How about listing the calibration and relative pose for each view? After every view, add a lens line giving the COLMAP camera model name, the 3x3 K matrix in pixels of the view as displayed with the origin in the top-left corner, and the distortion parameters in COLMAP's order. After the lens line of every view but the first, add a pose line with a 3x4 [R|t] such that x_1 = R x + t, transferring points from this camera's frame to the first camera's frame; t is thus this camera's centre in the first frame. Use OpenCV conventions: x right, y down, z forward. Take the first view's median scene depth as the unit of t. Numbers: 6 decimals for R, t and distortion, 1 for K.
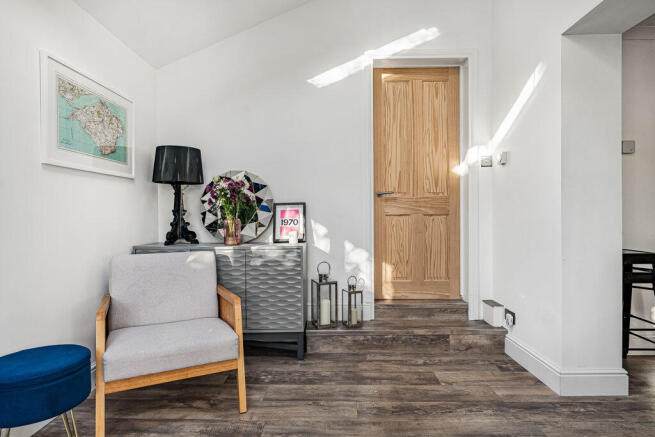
lens RADIAL K [[373.7, 0, 327.4], [0, 373.7, 216.8], [0, 0, 1]] dist [0.001145, 0.000303]
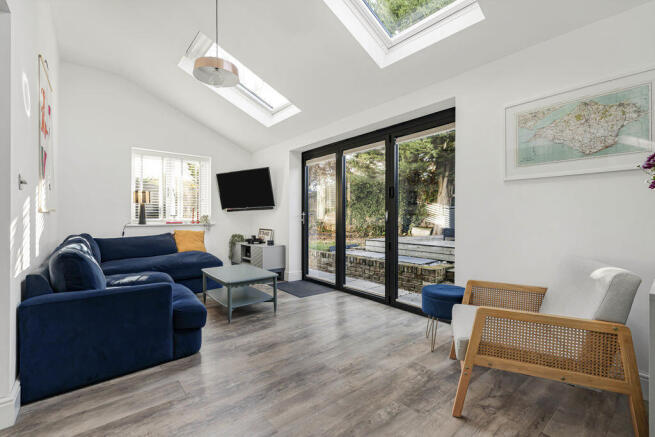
lens RADIAL K [[293.1, 0, 327.5], [0, 293.1, 217.9], [0, 0, 1]] dist [-0.002502, -0.000996]
pose [[-0.772441, 0.002888, -0.635081, 0.482124], [-0.005671, 0.999918, 0.011444, -0.000851], [0.635062, 0.012441, -0.772361, 1.283495]]
